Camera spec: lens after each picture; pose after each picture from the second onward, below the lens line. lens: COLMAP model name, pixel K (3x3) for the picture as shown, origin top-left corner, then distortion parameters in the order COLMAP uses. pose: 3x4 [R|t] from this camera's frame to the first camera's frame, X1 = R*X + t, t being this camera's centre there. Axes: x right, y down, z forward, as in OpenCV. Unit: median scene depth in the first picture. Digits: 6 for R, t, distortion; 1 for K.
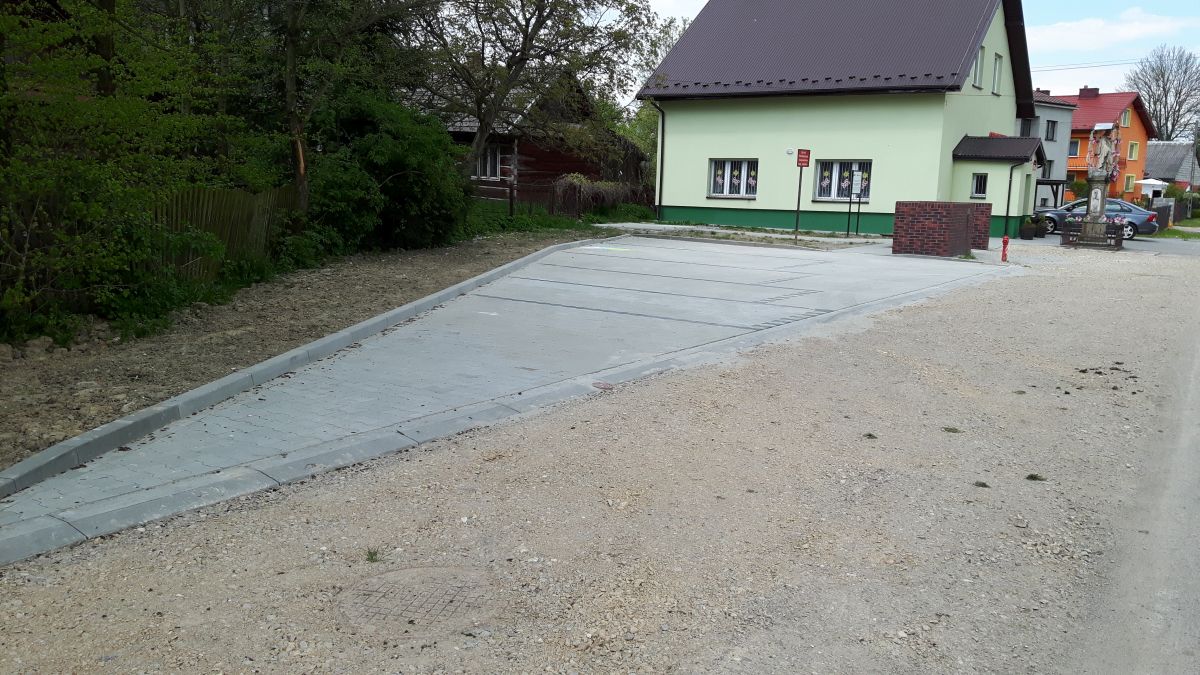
lens RADIAL K [[1019.0, 0, 600.0], [0, 1019.0, 337.5], [0, 0, 1]] dist [0.151238, -0.414790]
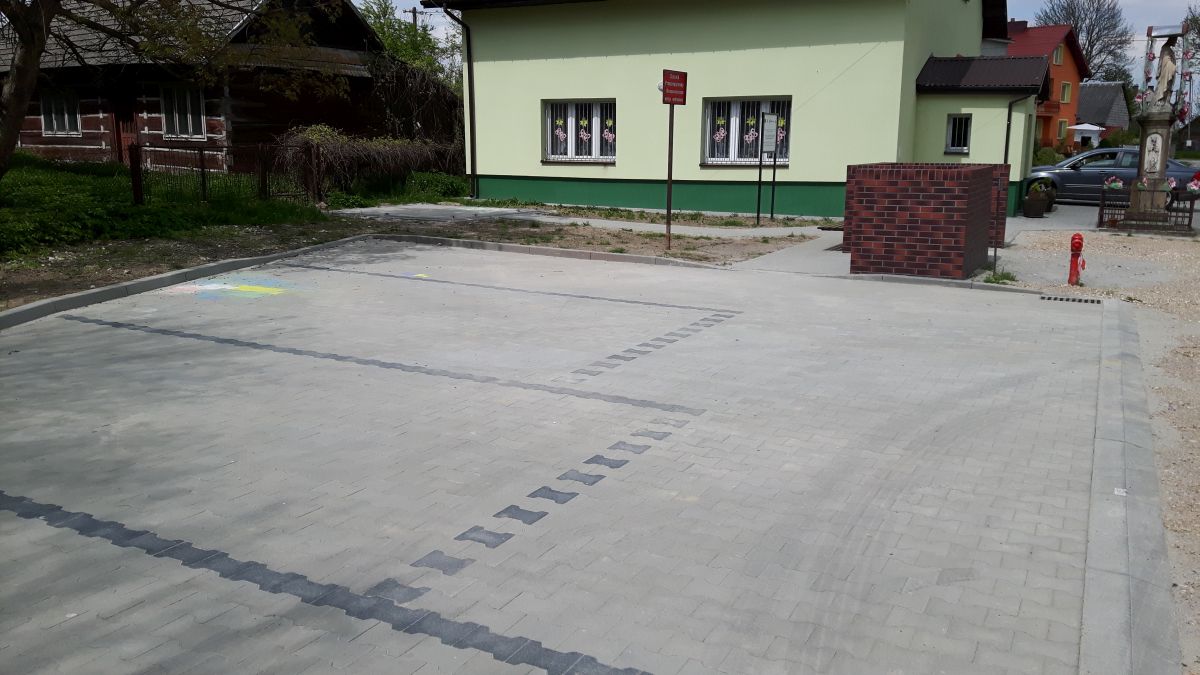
lens RADIAL K [[1013.2, 0, 632.9], [0, 1013.2, 332.0], [0, 0, 1]] dist [0.167755, -0.391962]
pose [[0.992319, -0.043152, 0.115935, 0.087972], [0.039201, 0.998577, 0.036148, -0.054394], [-0.117330, -0.031326, 0.992599, 0.378745]]
